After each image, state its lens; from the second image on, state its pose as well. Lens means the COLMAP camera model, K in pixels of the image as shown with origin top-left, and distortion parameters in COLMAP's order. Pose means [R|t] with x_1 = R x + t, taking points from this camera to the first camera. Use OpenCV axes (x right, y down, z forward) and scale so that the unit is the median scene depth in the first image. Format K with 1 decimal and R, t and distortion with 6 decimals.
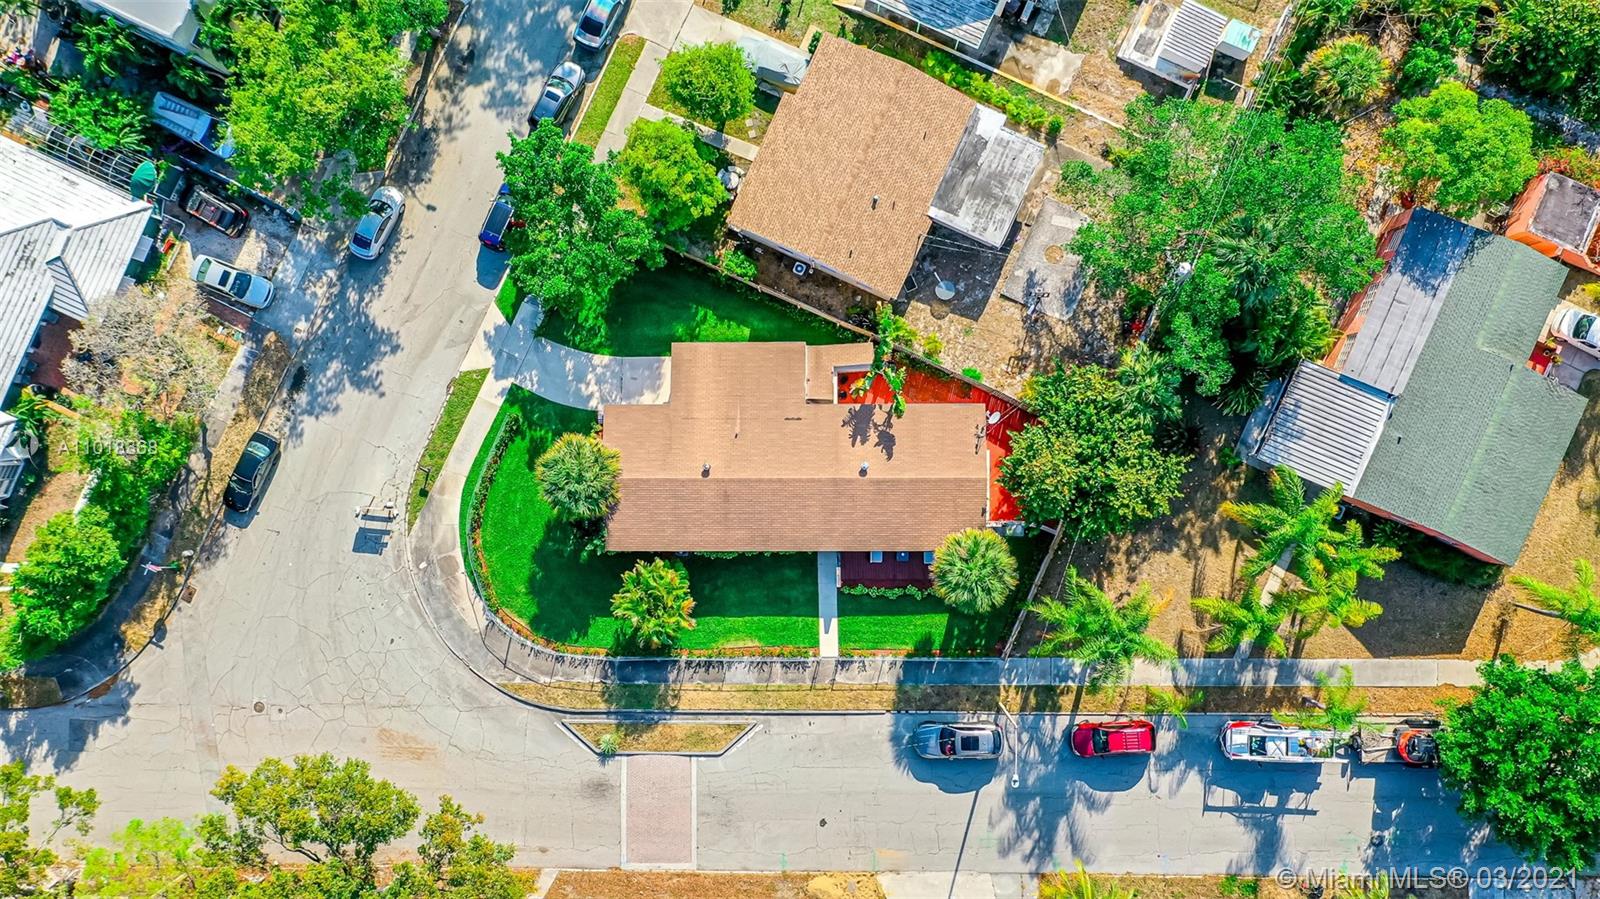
lens RADIAL K [[1286.3, 0, 799.2], [0, 1286.3, 441.1], [0, 0, 1]] dist [-0.009044, -0.001486]
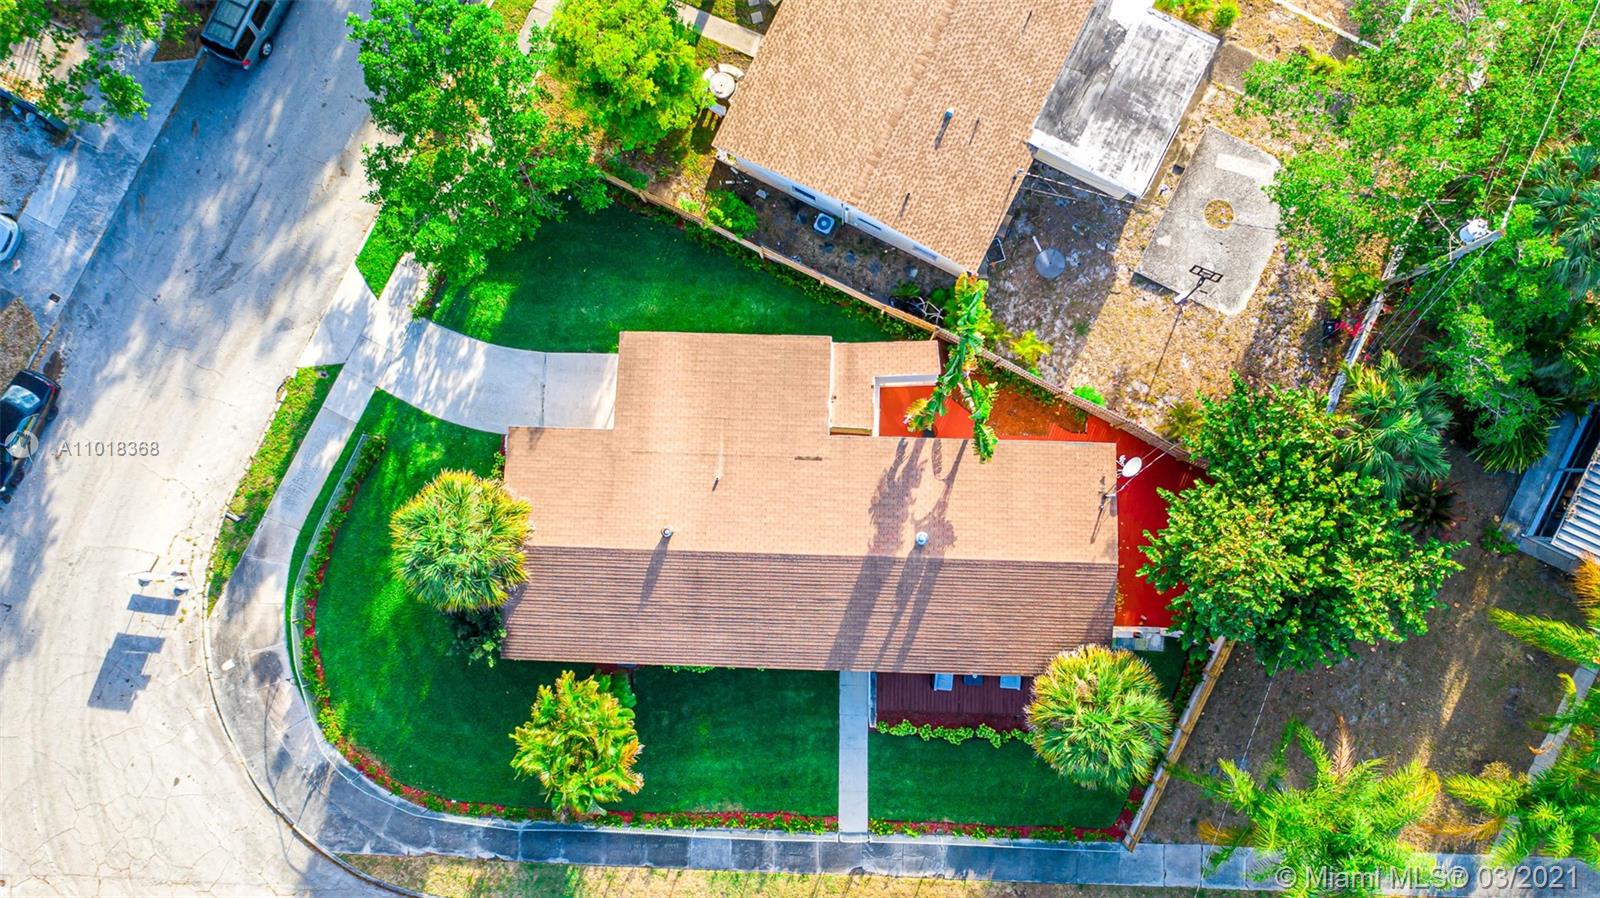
lens RADIAL K [[1286.3, 0, 800.4], [0, 1286.3, 457.0], [0, 0, 1]] dist [-0.009044, -0.001486]
pose [[0.999534, 0.030212, 0.004332, -0.011261], [-0.030228, 0.999537, 0.003582, -0.019802], [-0.004222, -0.003712, 0.999984, 0.365085]]
